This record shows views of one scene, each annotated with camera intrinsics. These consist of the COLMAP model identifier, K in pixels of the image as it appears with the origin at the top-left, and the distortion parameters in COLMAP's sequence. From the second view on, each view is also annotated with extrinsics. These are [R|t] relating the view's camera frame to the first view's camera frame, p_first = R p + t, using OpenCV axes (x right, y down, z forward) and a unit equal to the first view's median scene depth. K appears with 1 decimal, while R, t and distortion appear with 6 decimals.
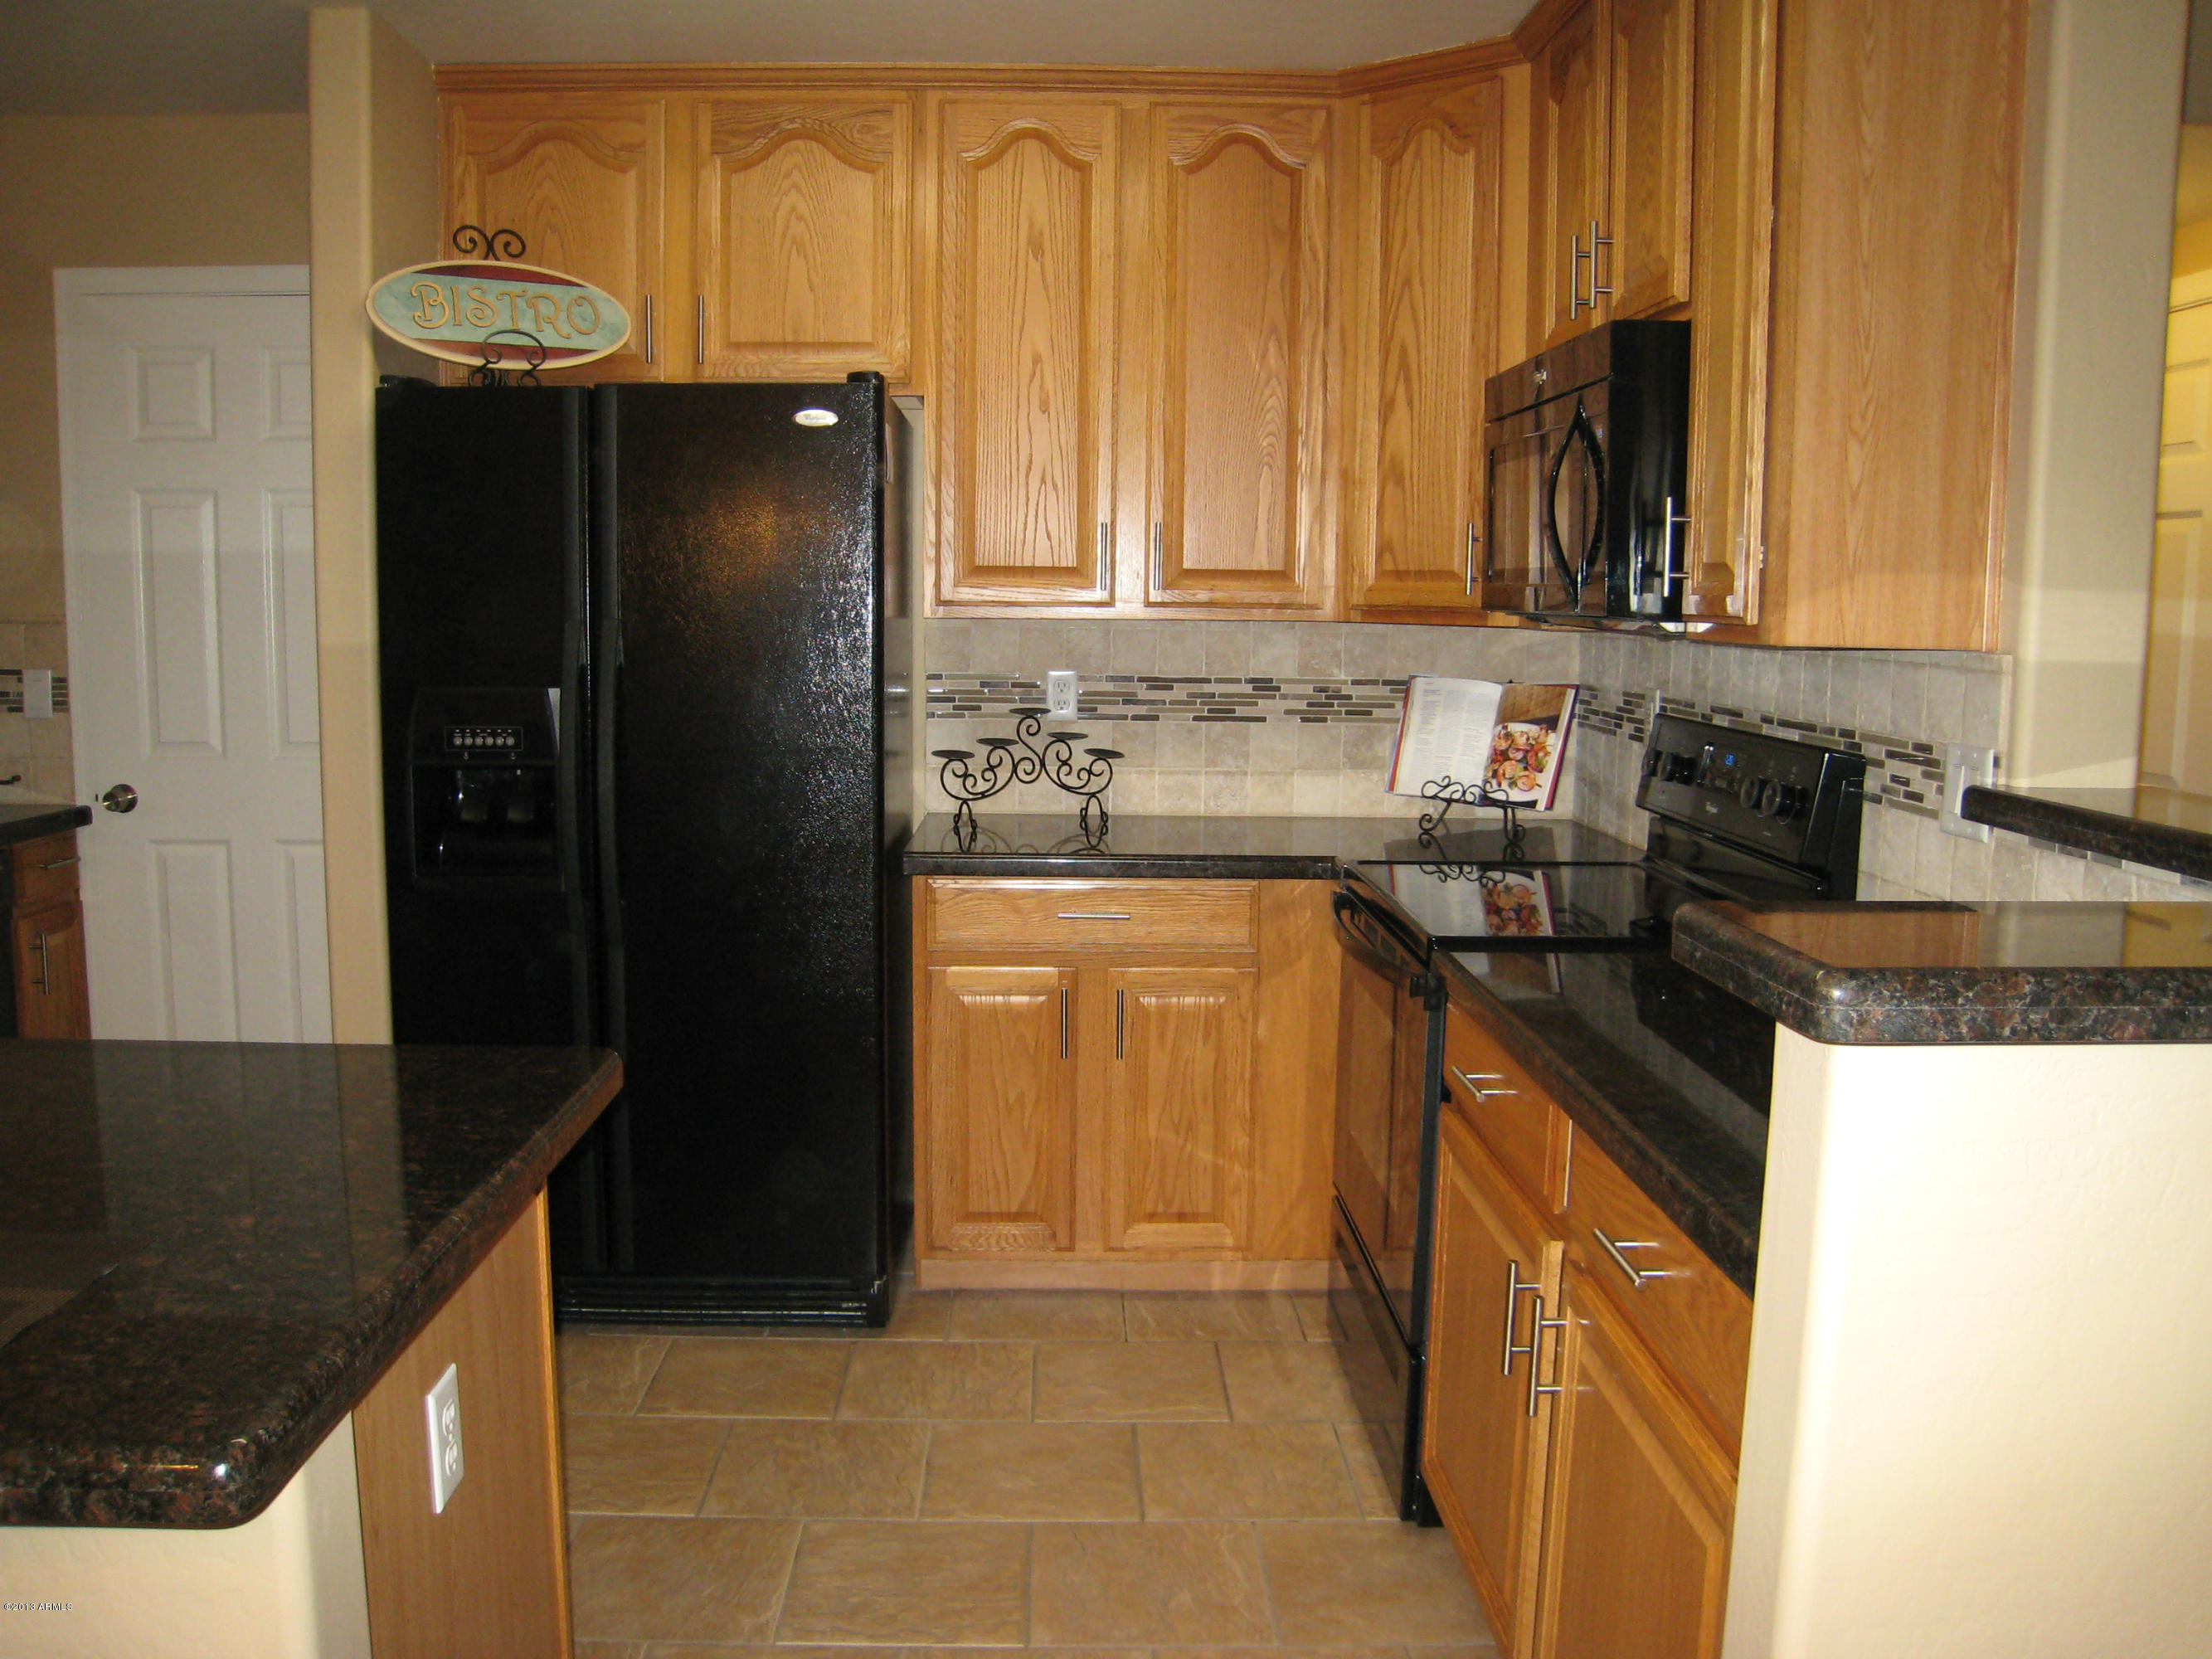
lens RADIAL K [[1812.5, 0, 1101.7], [0, 1812.5, 821.1], [0, 0, 1]] dist [-0.171801, 0.103873]
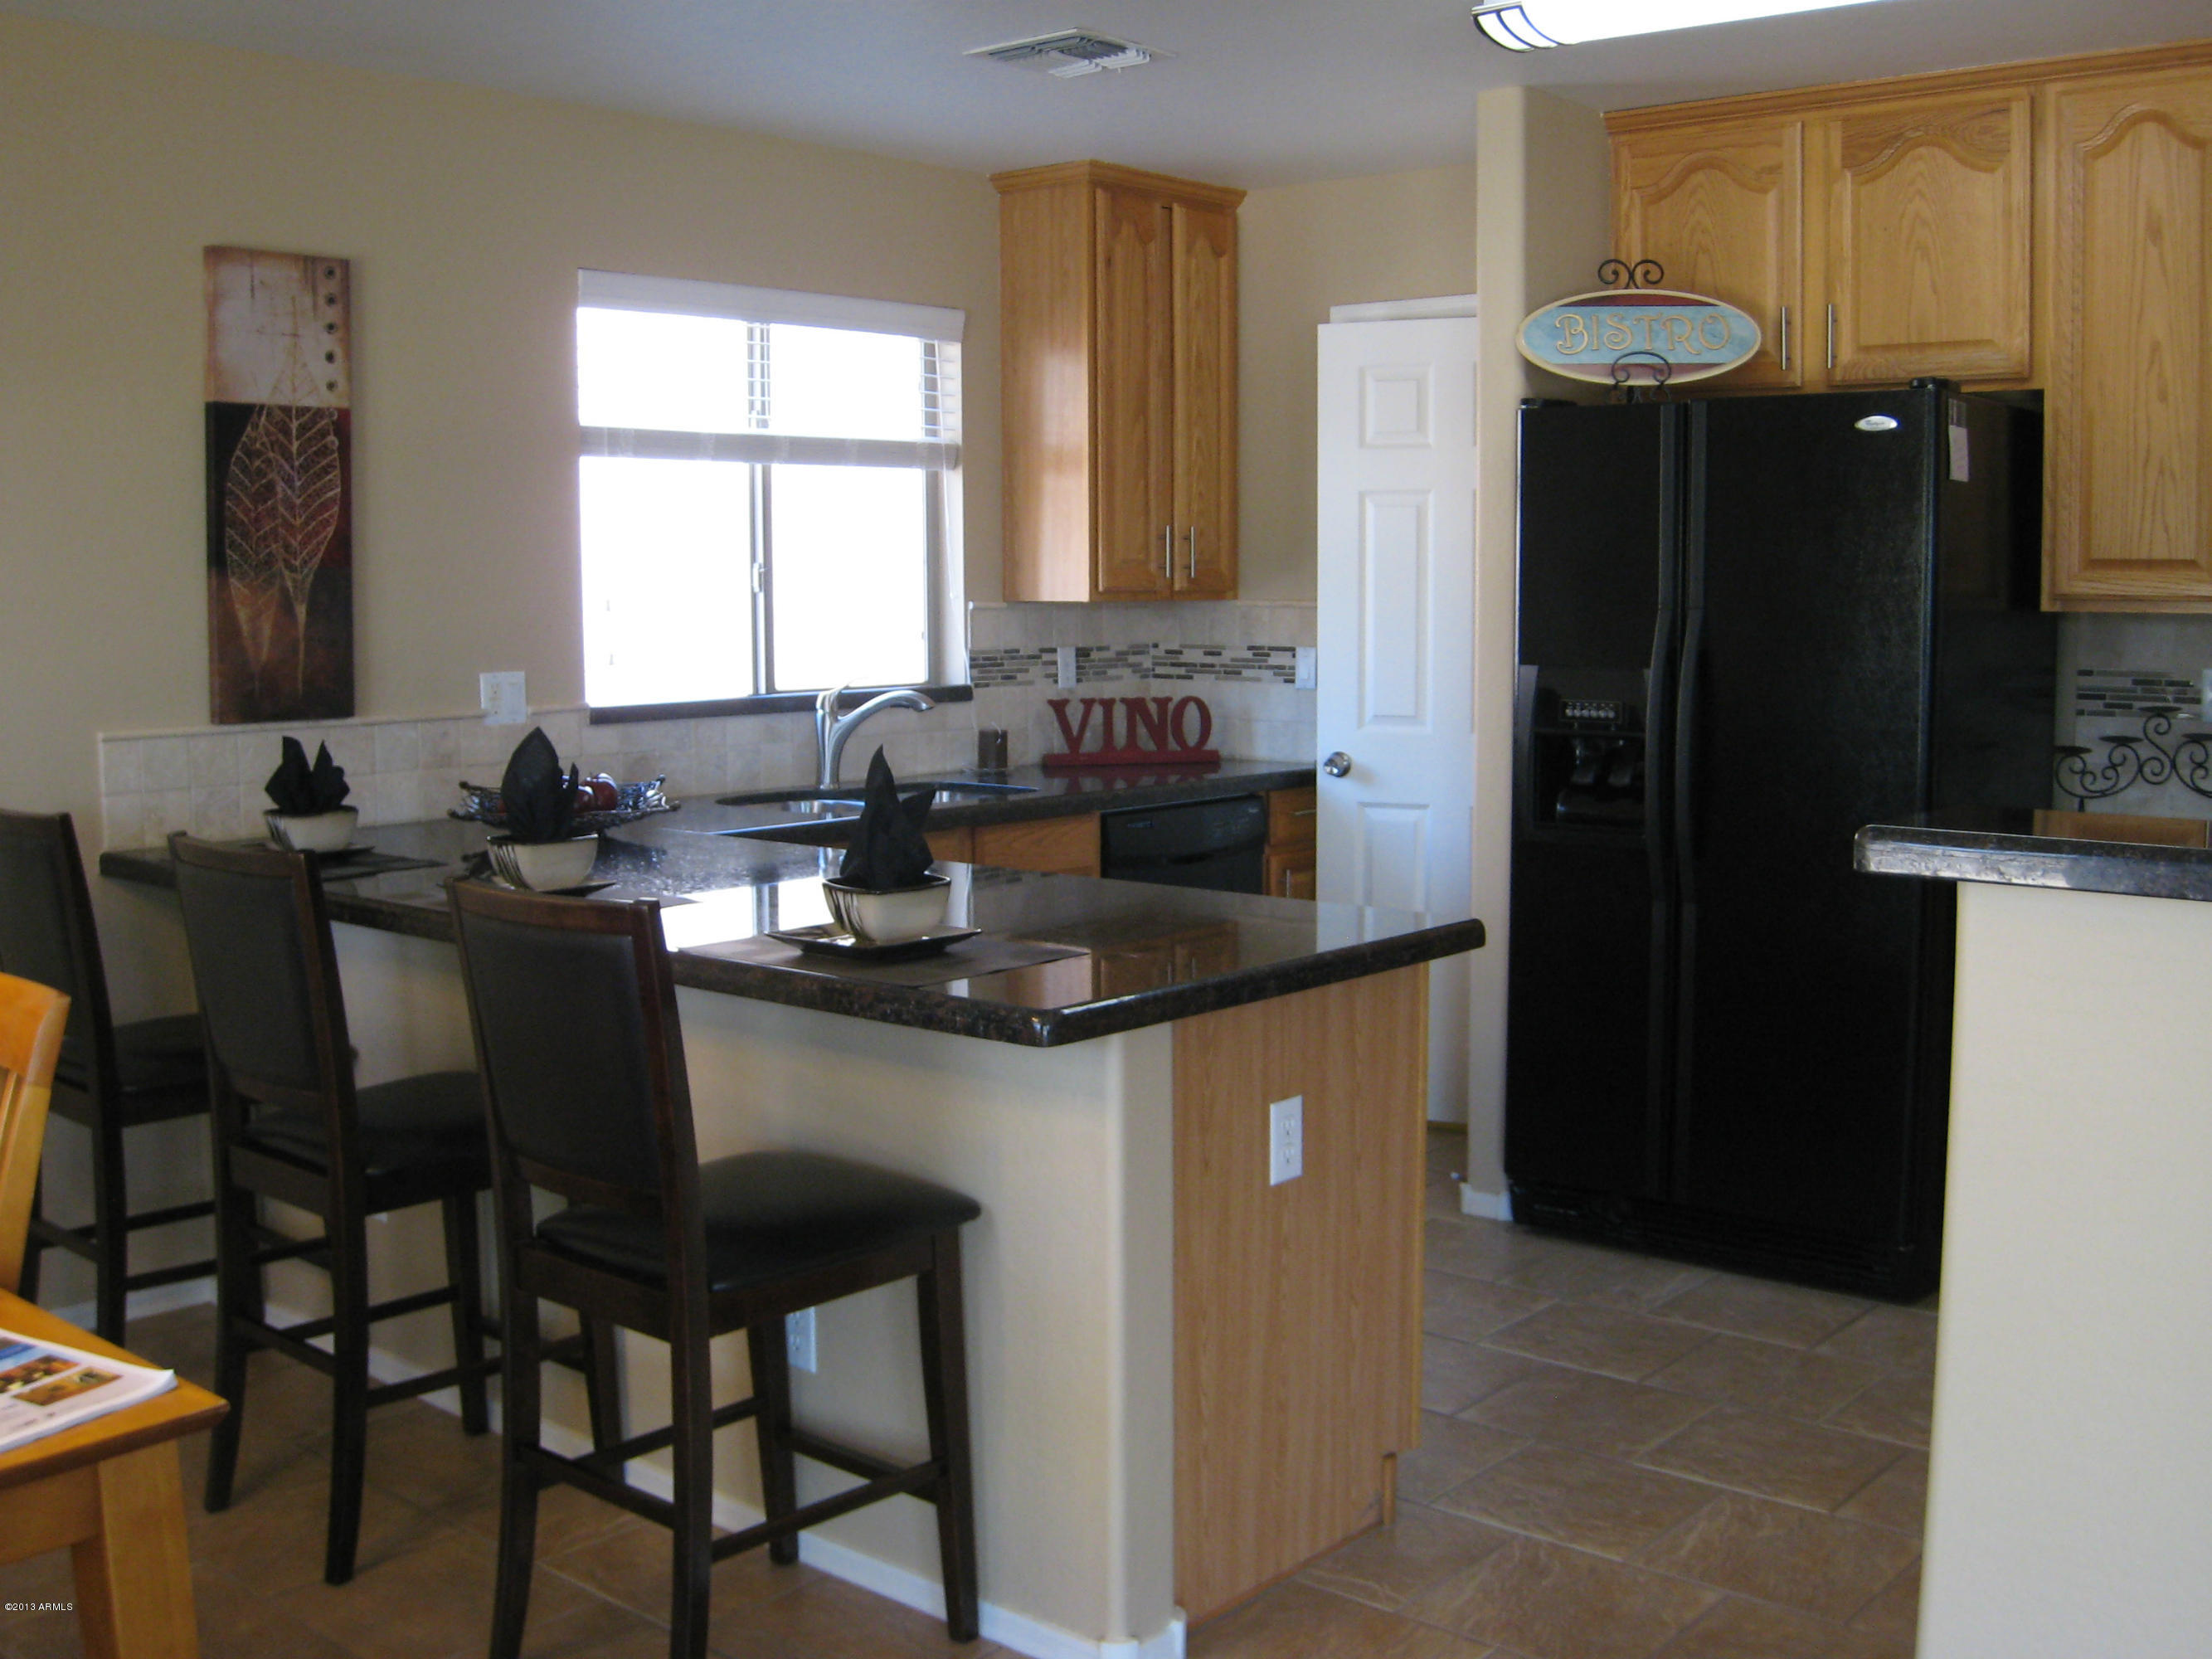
lens RADIAL K [[2288.6, 0, 1101.1], [0, 2288.6, 801.6], [0, 0, 1]] dist [-0.170997, 0.090514]
pose [[0.735792, 0.051319, -0.675260, 0.371988], [-0.072269, 0.997381, -0.002946, 0.034968], [0.673340, 0.050968, 0.737574, -0.262356]]
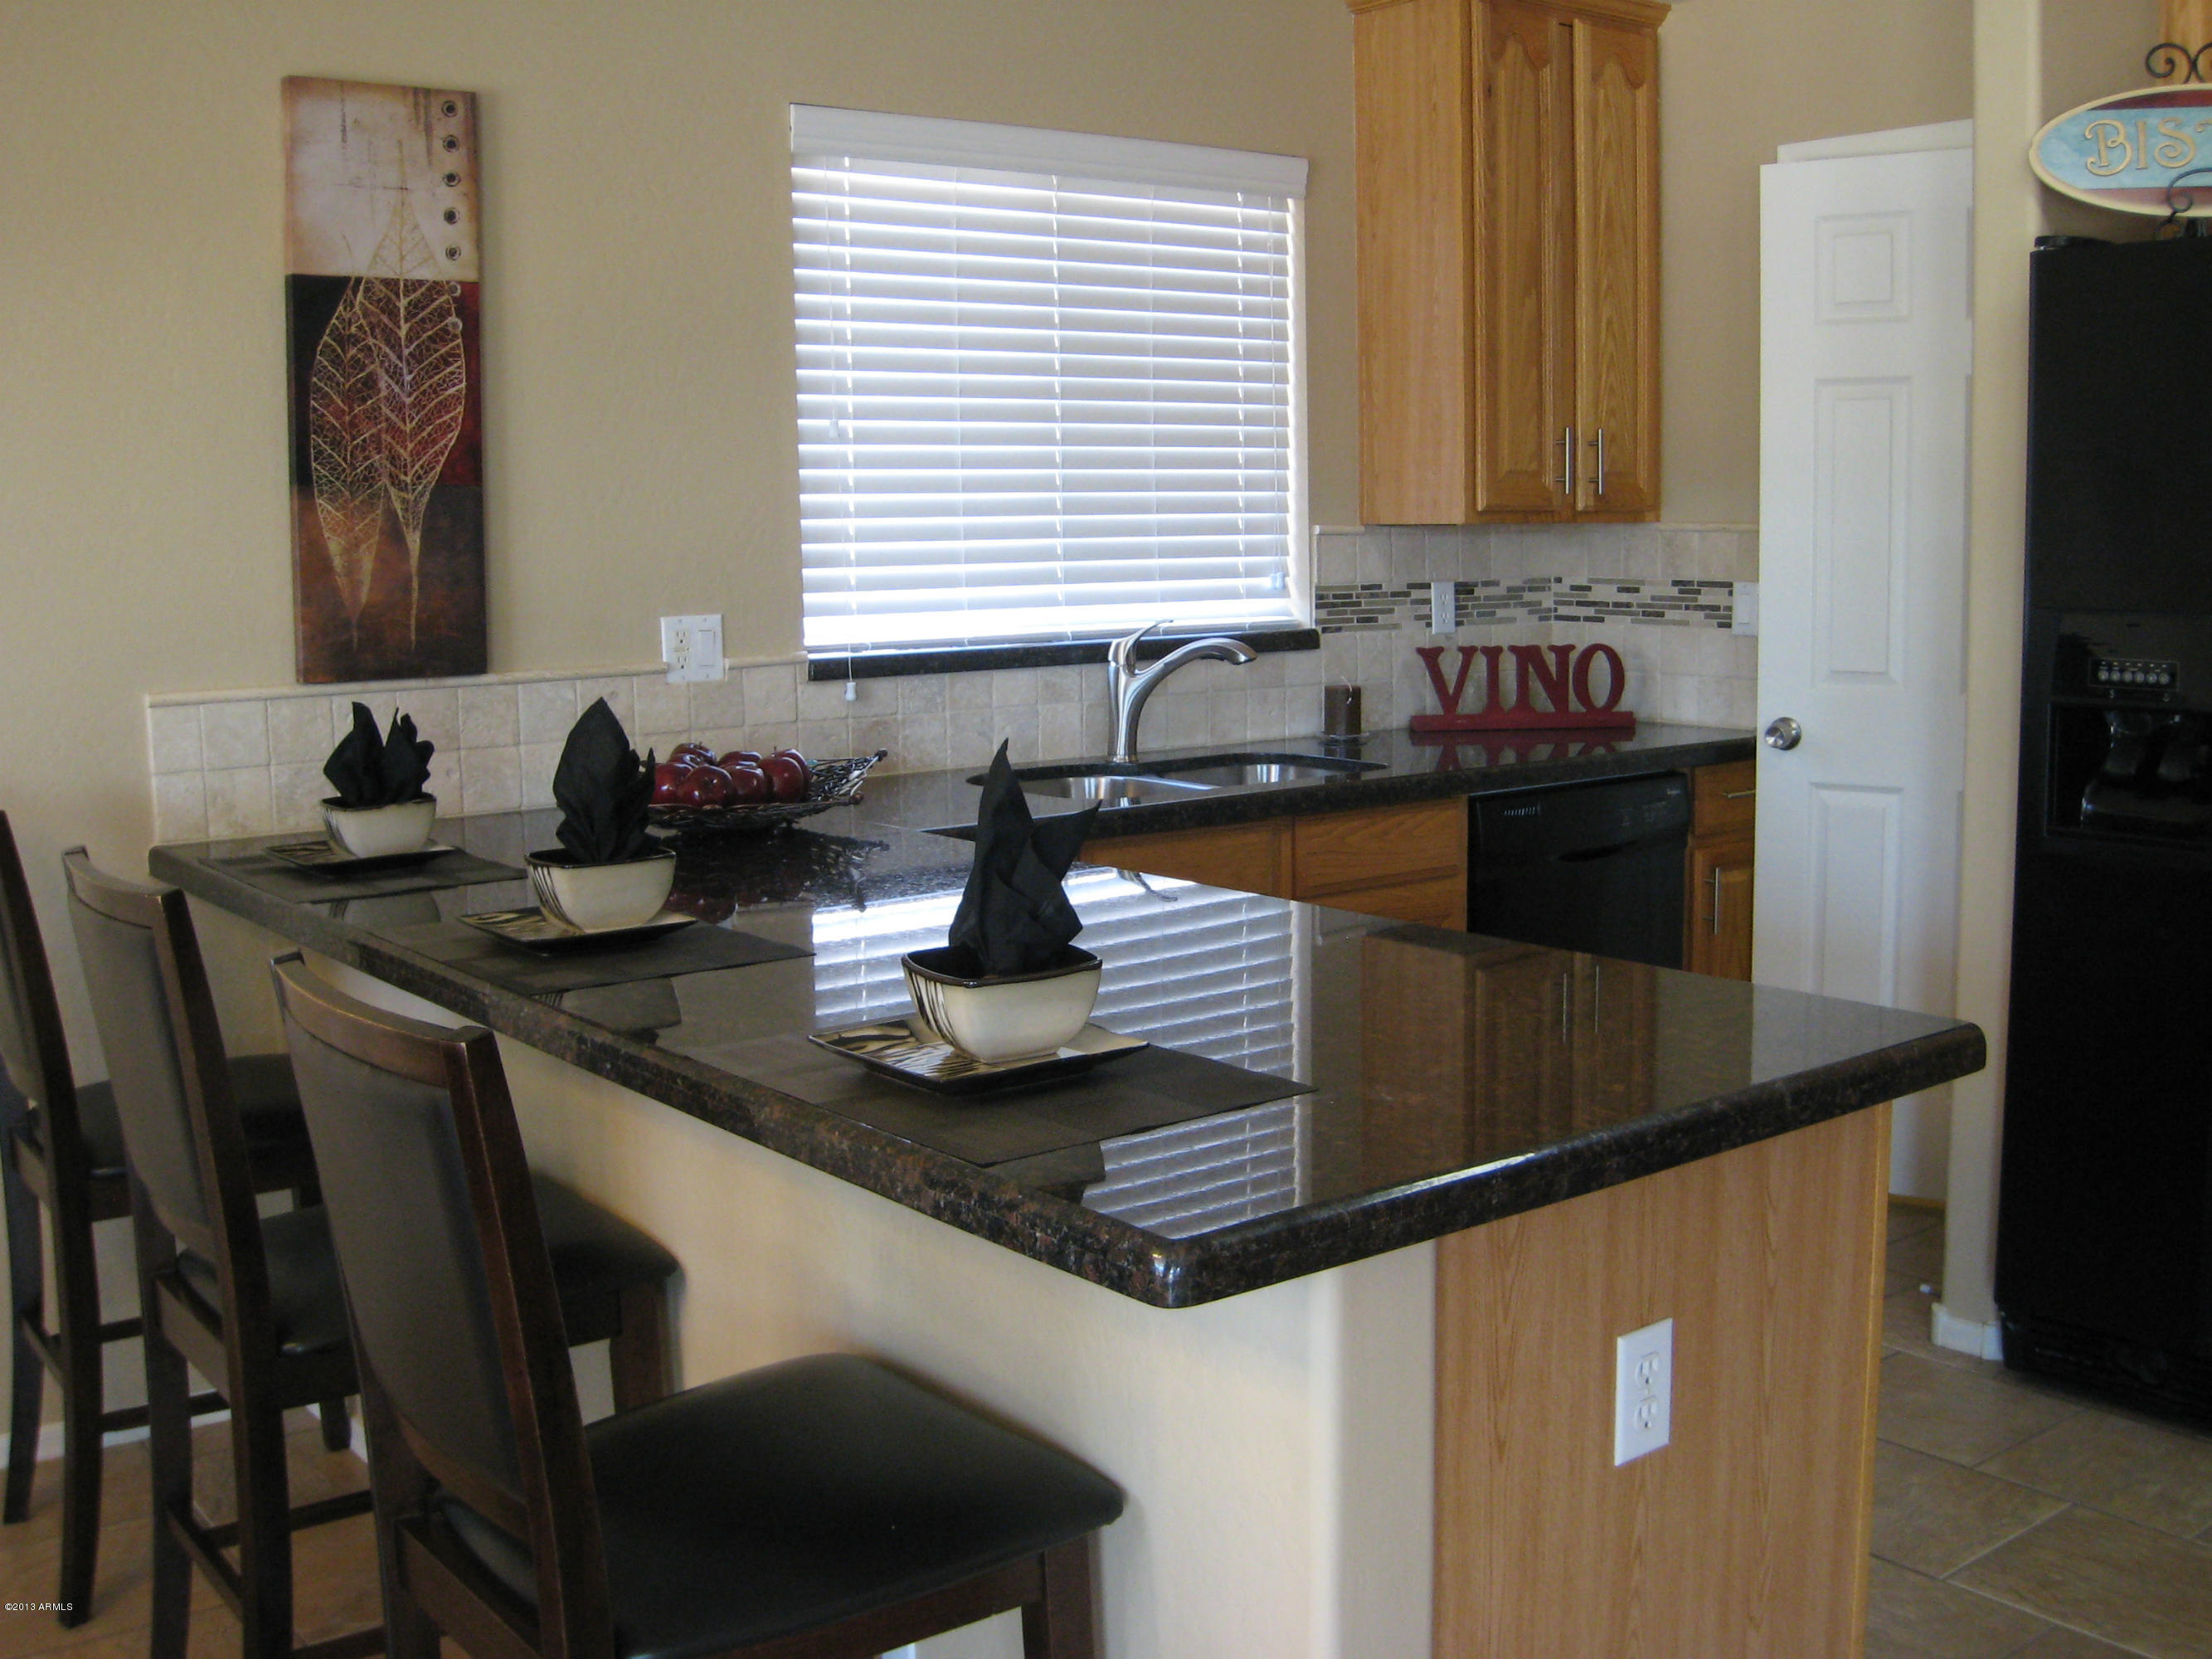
lens RADIAL K [[2285.2, 0, 1129.6], [0, 2285.2, 796.0], [0, 0, 1]] dist [-0.174452, 0.092222]
pose [[0.593854, 0.078320, -0.800752, 0.175821], [-0.079763, 0.996079, 0.038271, 0.006470], [0.800609, 0.041143, 0.597773, 0.024753]]
